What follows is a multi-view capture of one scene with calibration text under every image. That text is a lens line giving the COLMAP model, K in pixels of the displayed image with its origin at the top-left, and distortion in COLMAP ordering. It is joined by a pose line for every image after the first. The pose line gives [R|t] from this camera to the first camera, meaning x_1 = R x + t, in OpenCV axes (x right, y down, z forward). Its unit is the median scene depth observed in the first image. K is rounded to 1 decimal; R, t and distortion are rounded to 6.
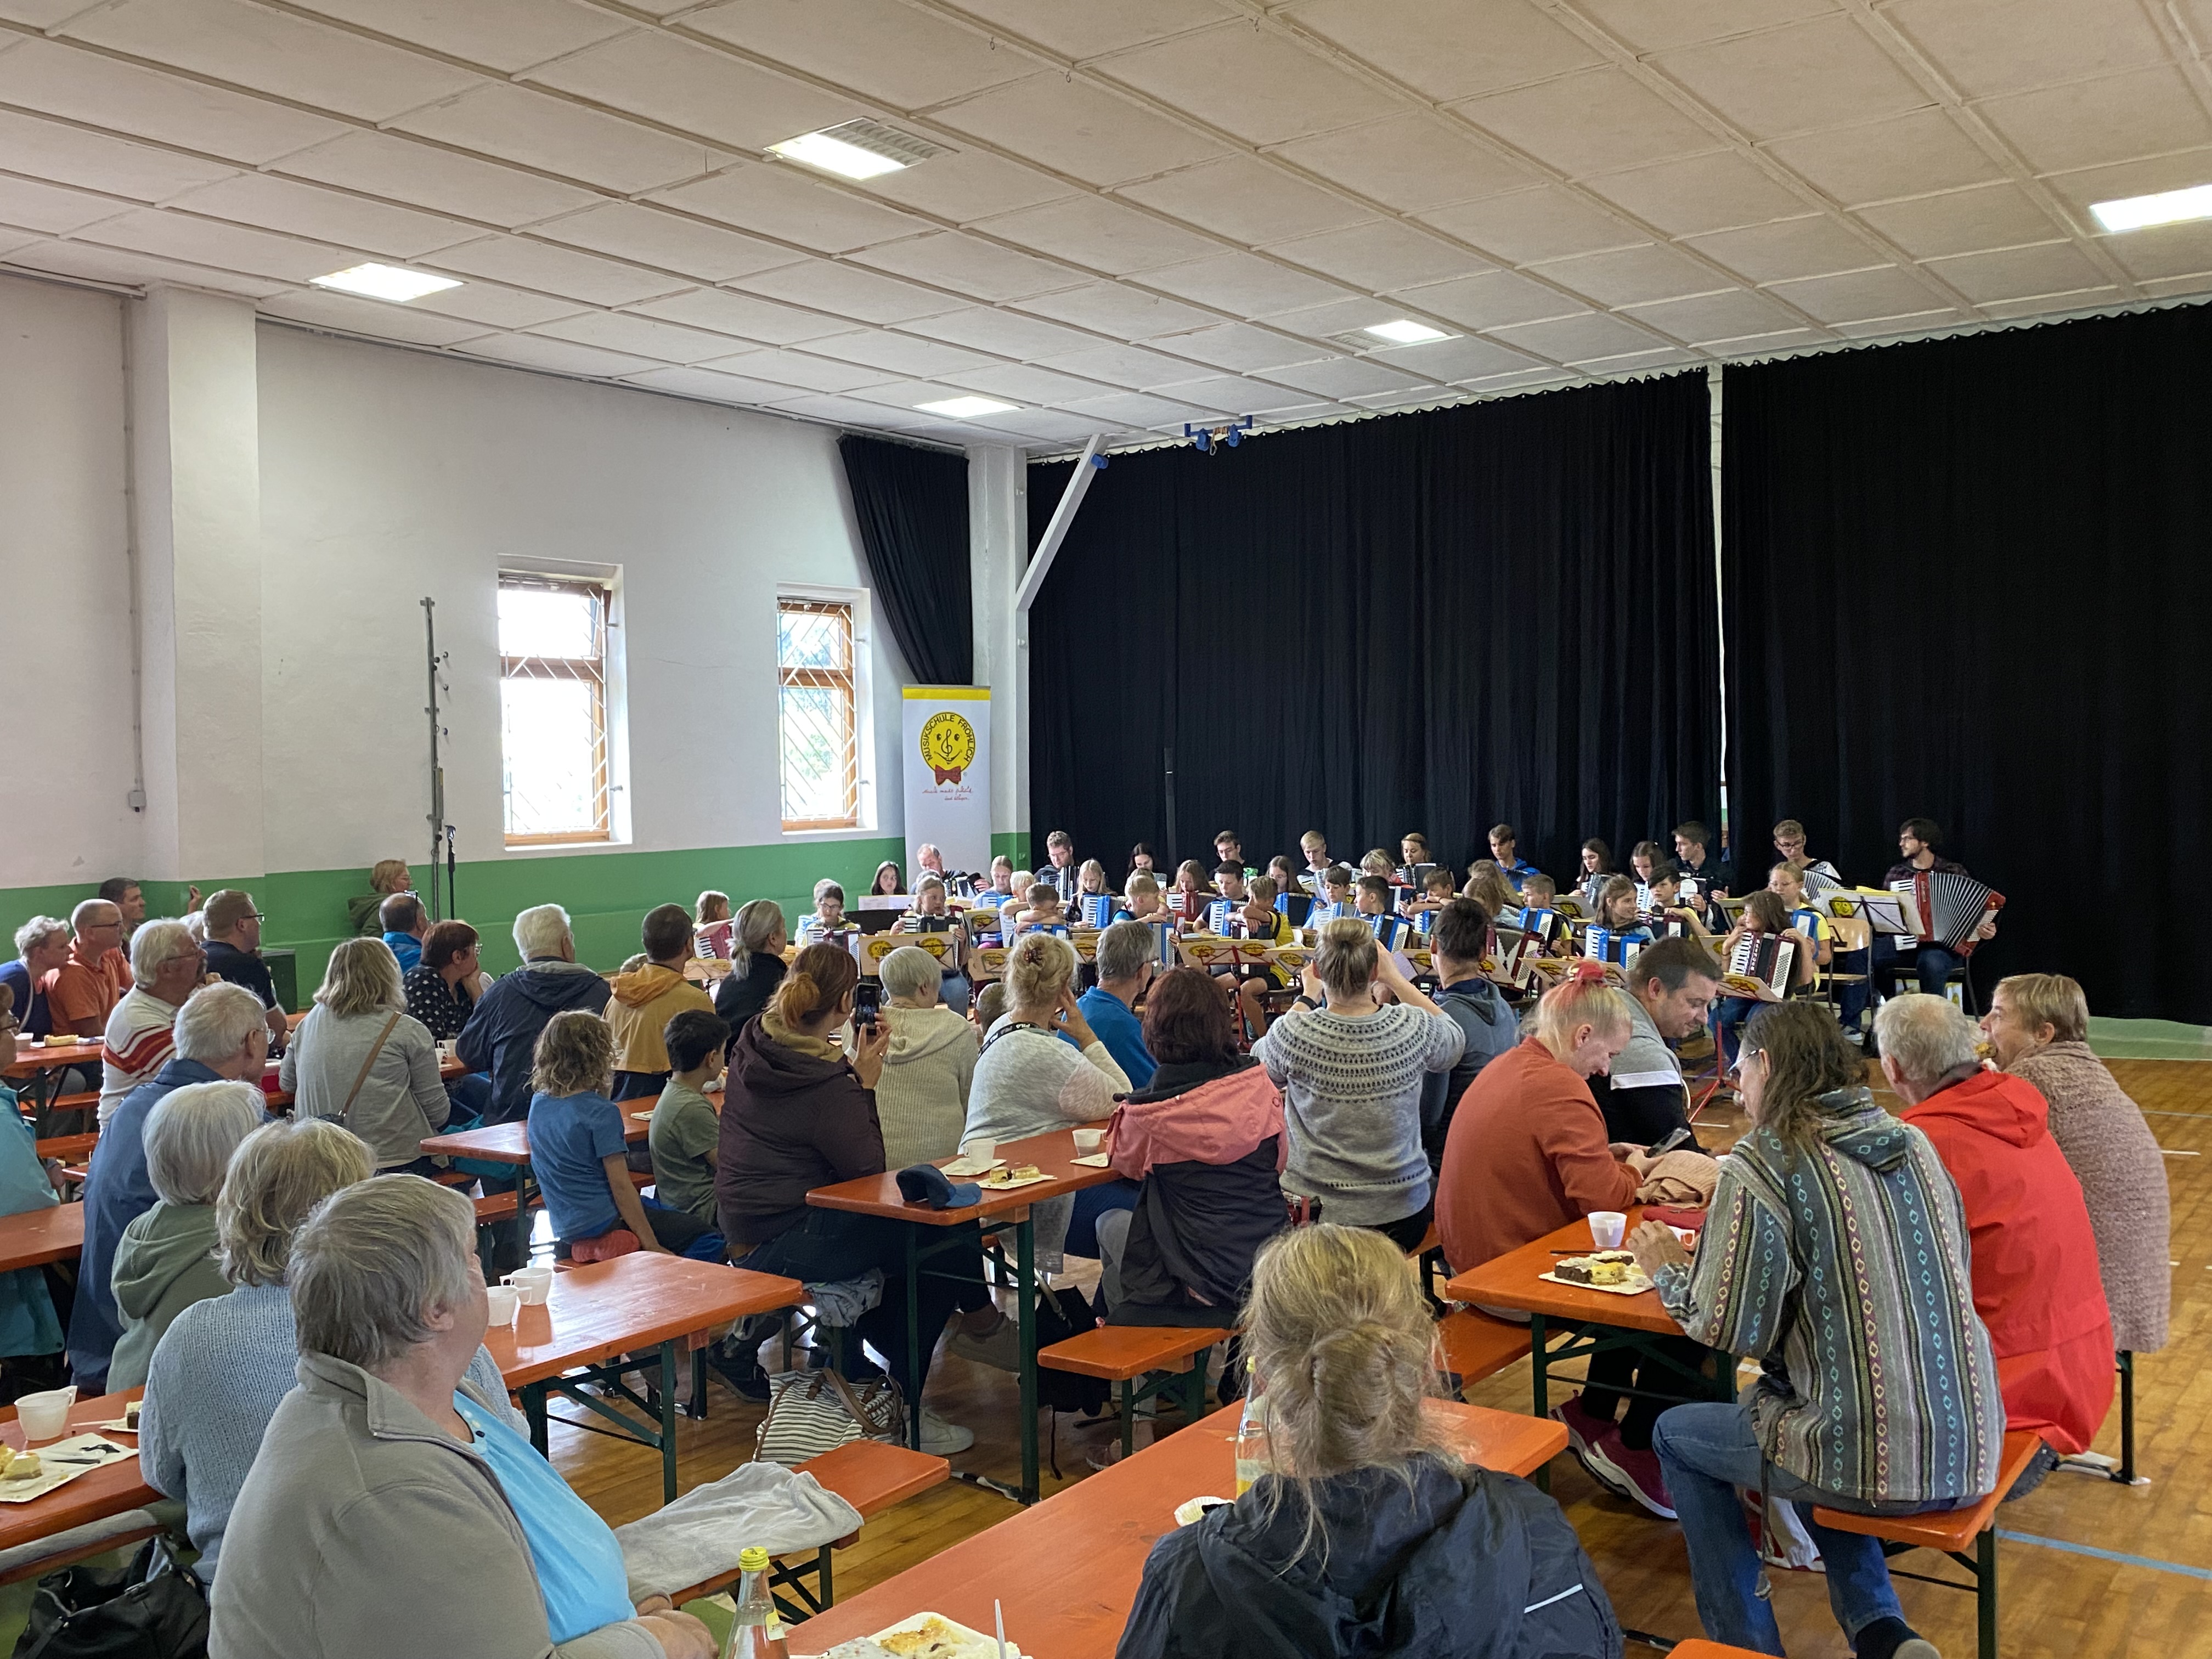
lens RADIAL K [[1979.7, 0, 1106.0], [0, 1979.7, 829.5], [0, 0, 1]] dist [0.080923, -0.003025]
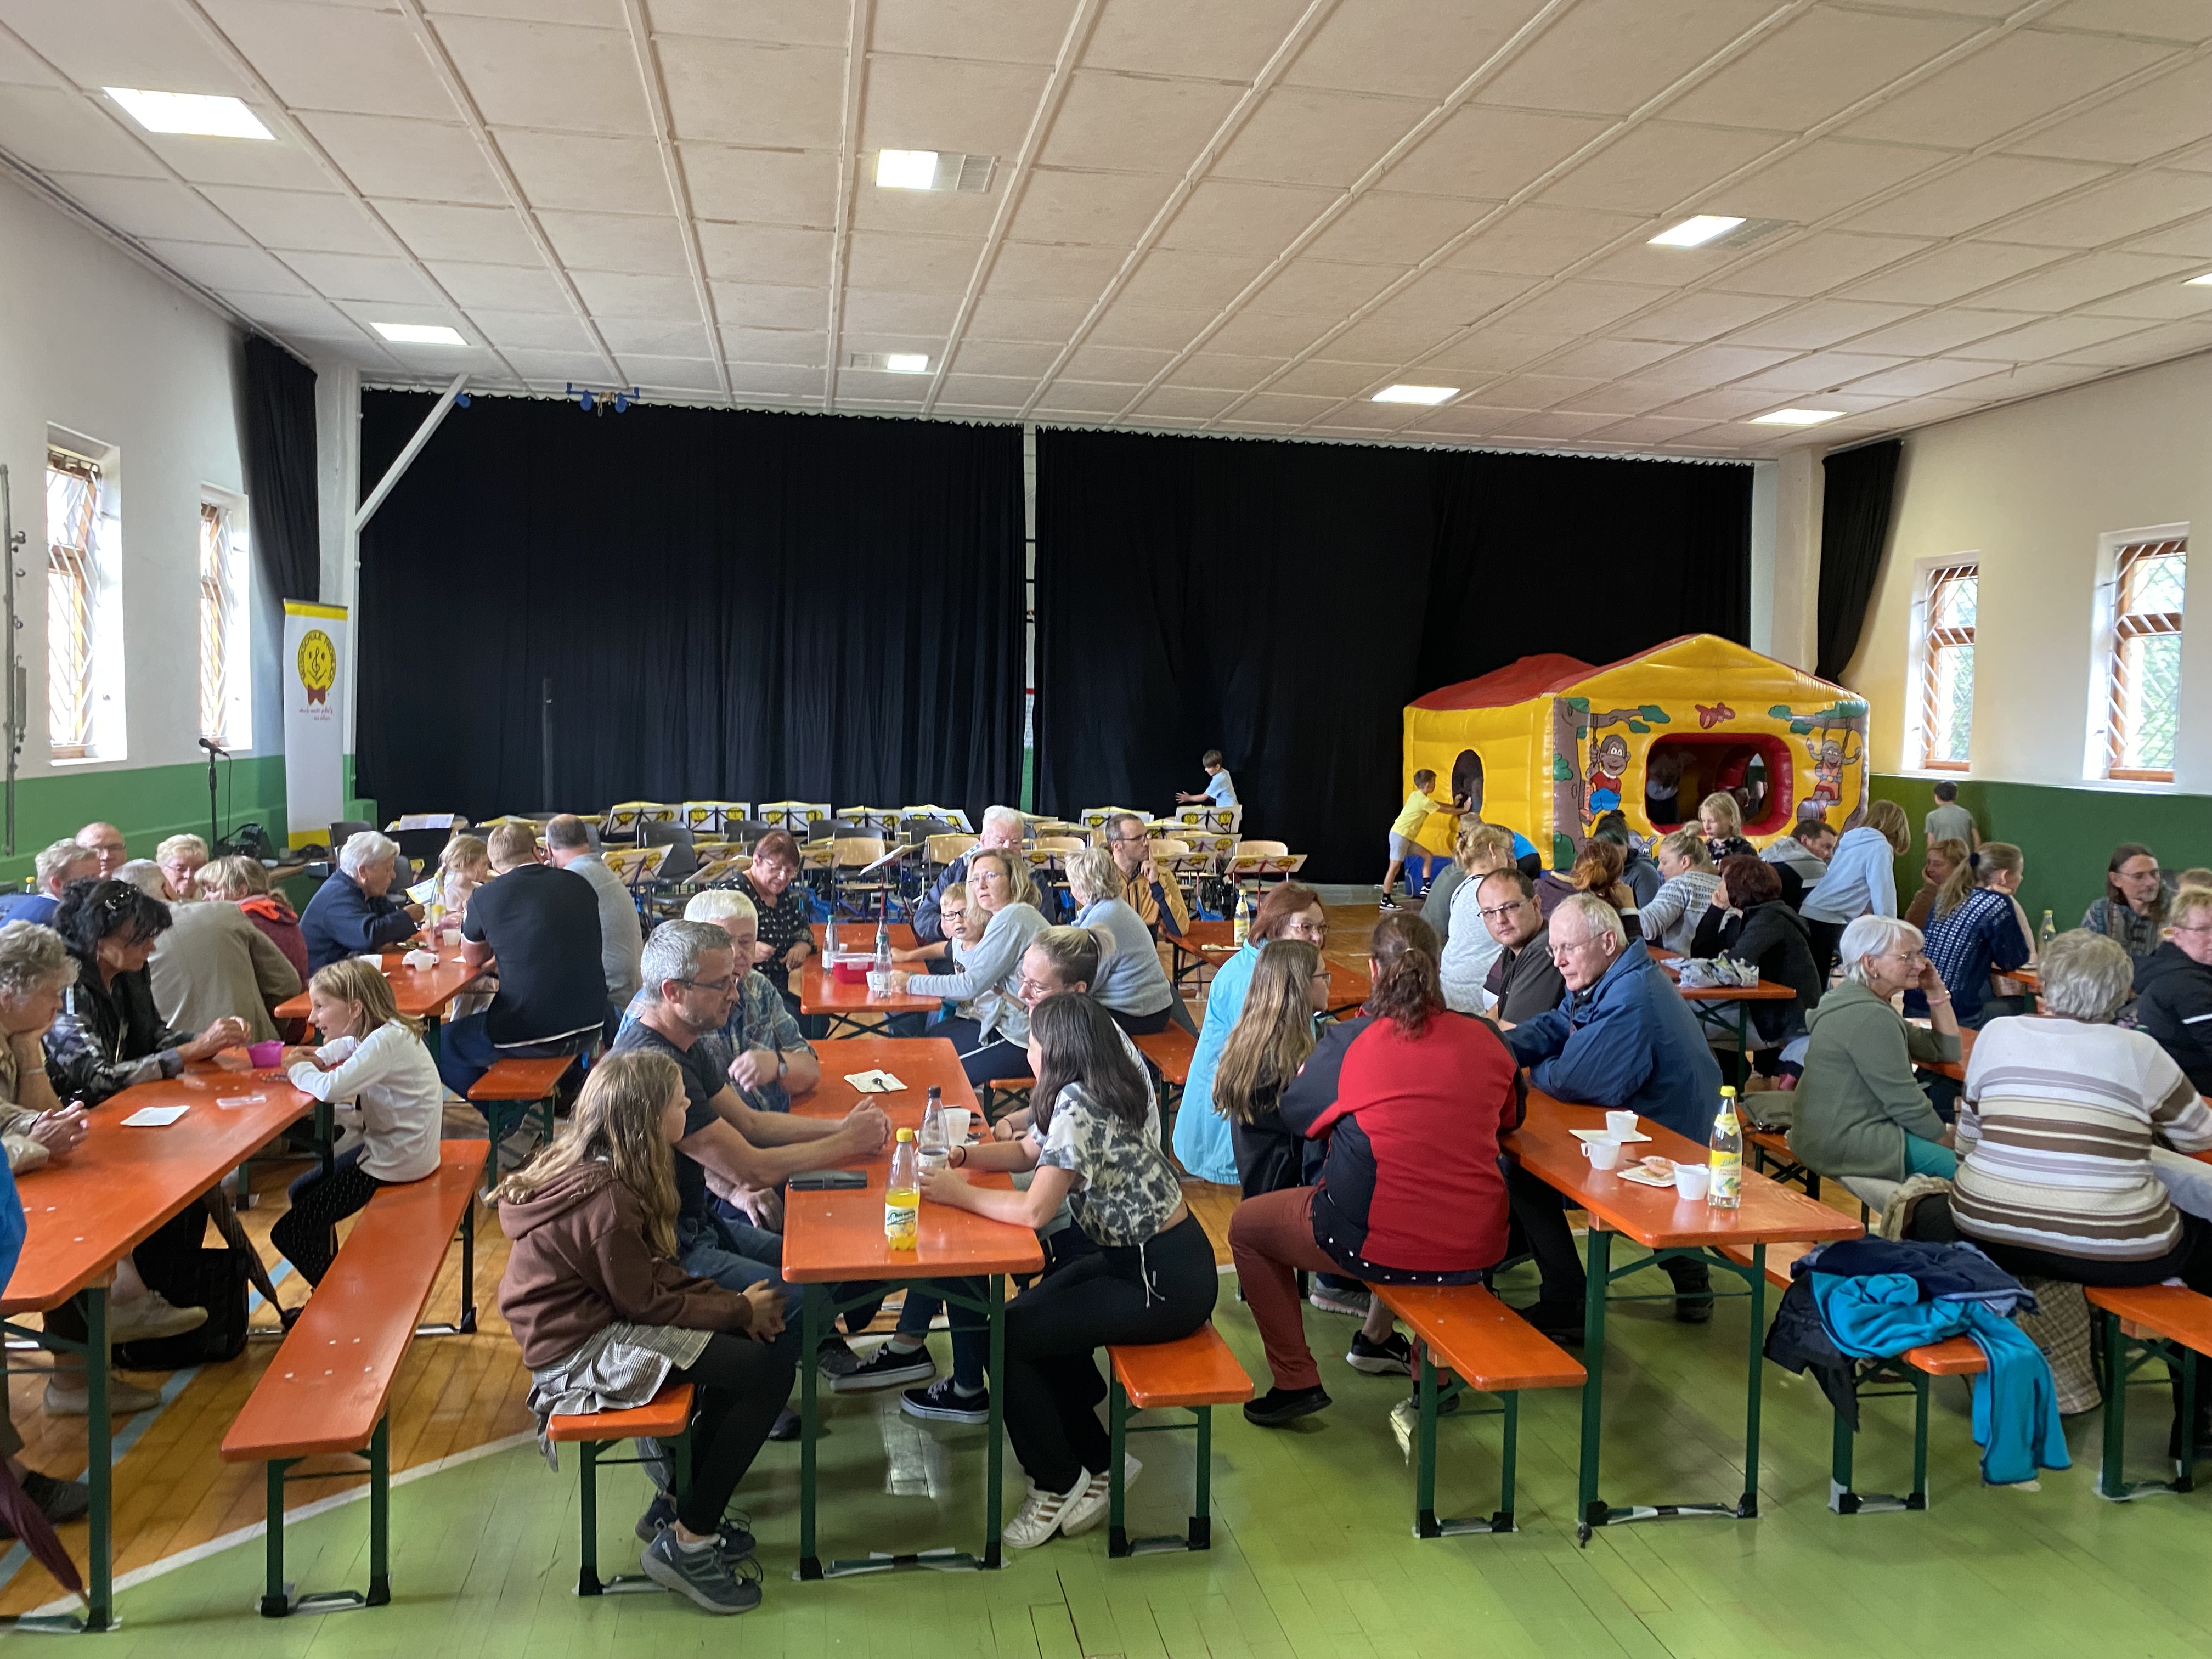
lens RADIAL K [[1699.2, 0, 1106.0], [0, 1699.2, 829.5], [0, 0, 1]] dist [0.073526, -0.000361]
pose [[0.694227, -0.017734, 0.719537, -0.440548], [-0.011244, 0.999307, 0.035478, 0.005093], [-0.719668, -0.032720, 0.693547, 0.120829]]
